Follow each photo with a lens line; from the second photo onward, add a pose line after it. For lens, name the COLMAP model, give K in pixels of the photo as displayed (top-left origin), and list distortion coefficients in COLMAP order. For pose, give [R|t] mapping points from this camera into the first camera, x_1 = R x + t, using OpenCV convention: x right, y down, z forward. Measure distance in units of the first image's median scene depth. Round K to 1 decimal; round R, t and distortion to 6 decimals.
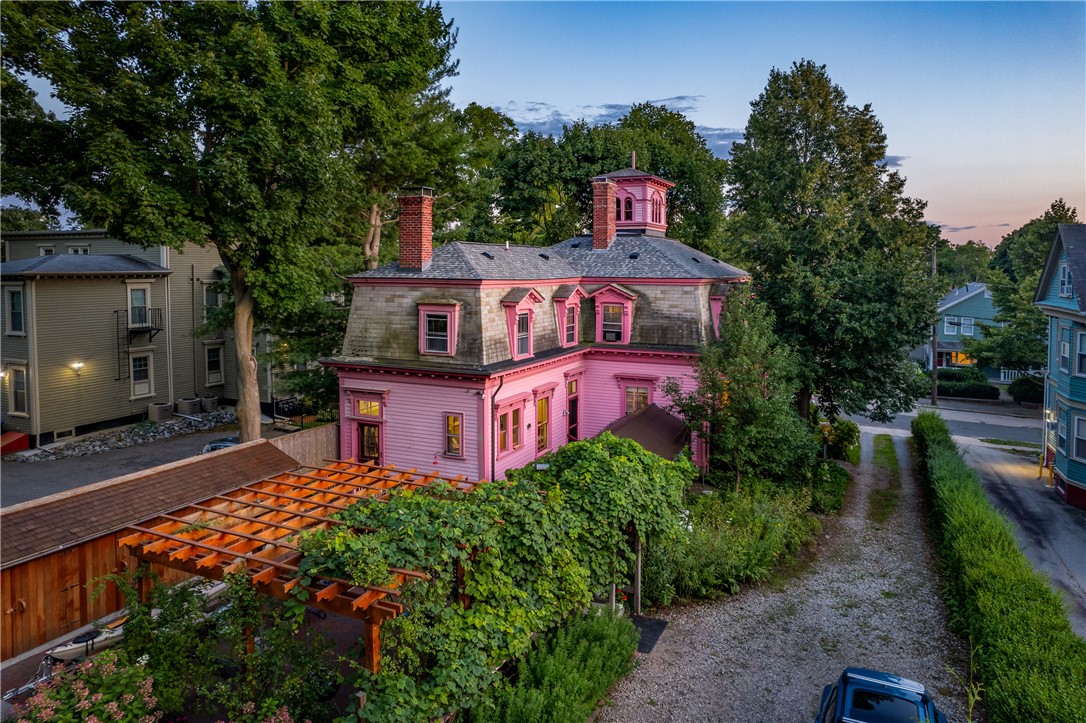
lens RADIAL K [[683.7, 0, 543.0], [0, 683.7, 361.5], [0, 0, 1]] dist [-0.004938, -0.000149]
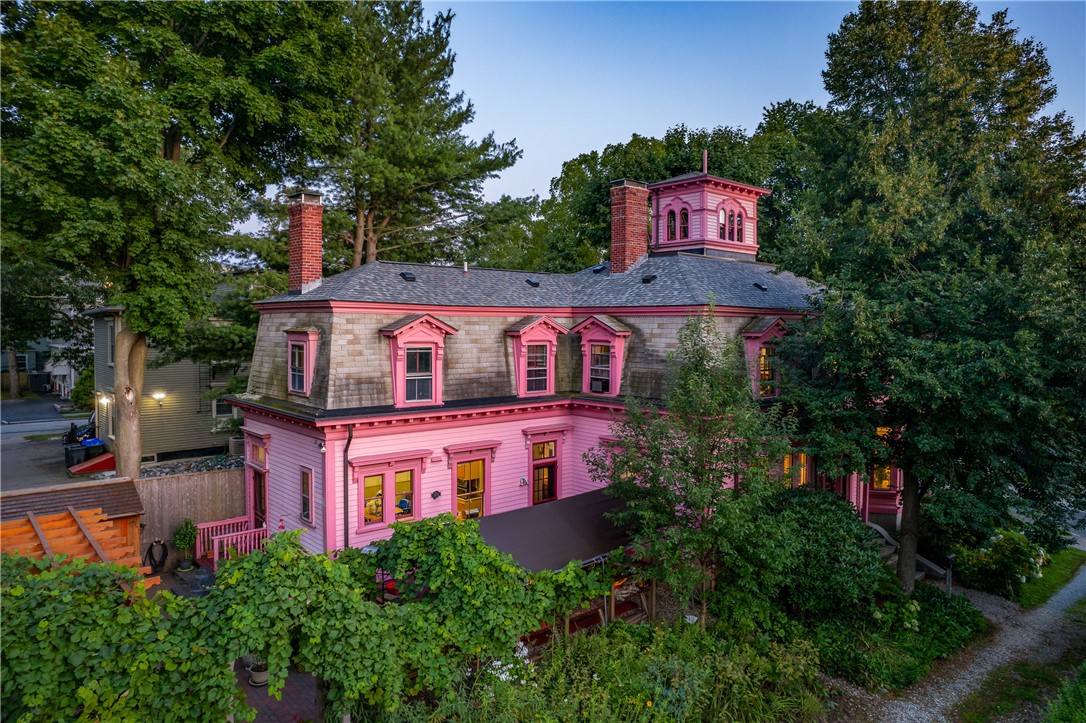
lens RADIAL K [[678.4, 0, 541.4], [0, 678.4, 383.7], [0, 0, 1]] dist [-0.005579, -0.000337]
pose [[0.916468, 0.035902, -0.398494, 0.343783], [-0.056927, 0.997534, -0.041050, -0.004983], [0.396037, 0.060306, 0.916252, 0.302020]]
